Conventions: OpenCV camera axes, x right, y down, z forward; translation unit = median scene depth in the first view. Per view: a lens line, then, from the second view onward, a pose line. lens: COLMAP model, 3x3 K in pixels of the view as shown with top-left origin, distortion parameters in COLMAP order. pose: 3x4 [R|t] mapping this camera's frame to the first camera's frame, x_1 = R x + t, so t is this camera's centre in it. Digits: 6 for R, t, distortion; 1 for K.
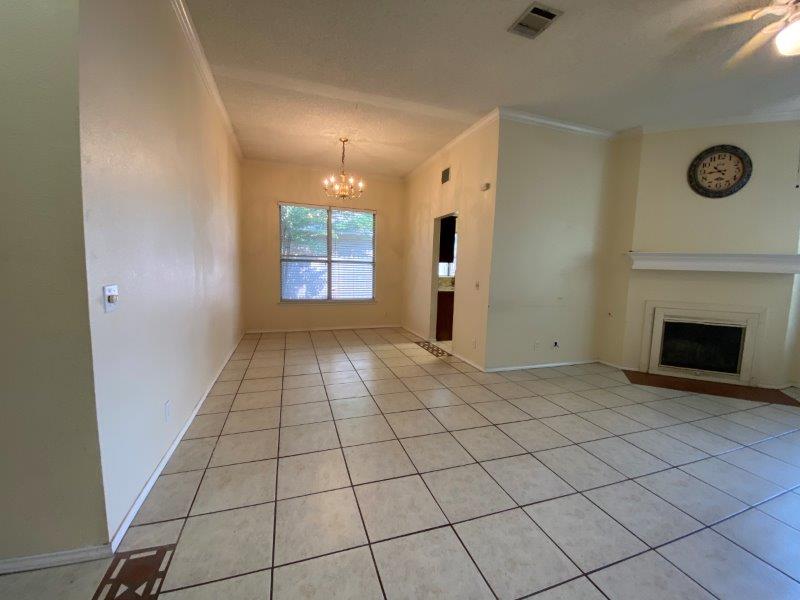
lens RADIAL K [[323.7, 0, 400.0], [0, 323.7, 300.0], [0, 0, 1]] dist [0.019362, -0.019428]
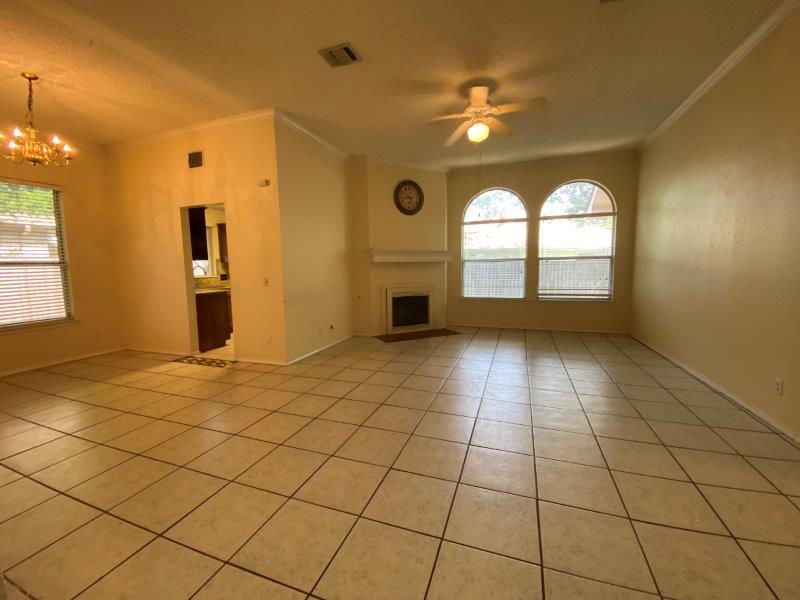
lens RADIAL K [[323.7, 0, 400.0], [0, 323.7, 300.0], [0, 0, 1]] dist [0.019362, -0.019428]
pose [[0.619805, -0.117102, 0.775970, -0.282617], [0.110142, 0.991997, 0.061727, -0.007687], [-0.776988, 0.047209, 0.627743, 0.063890]]
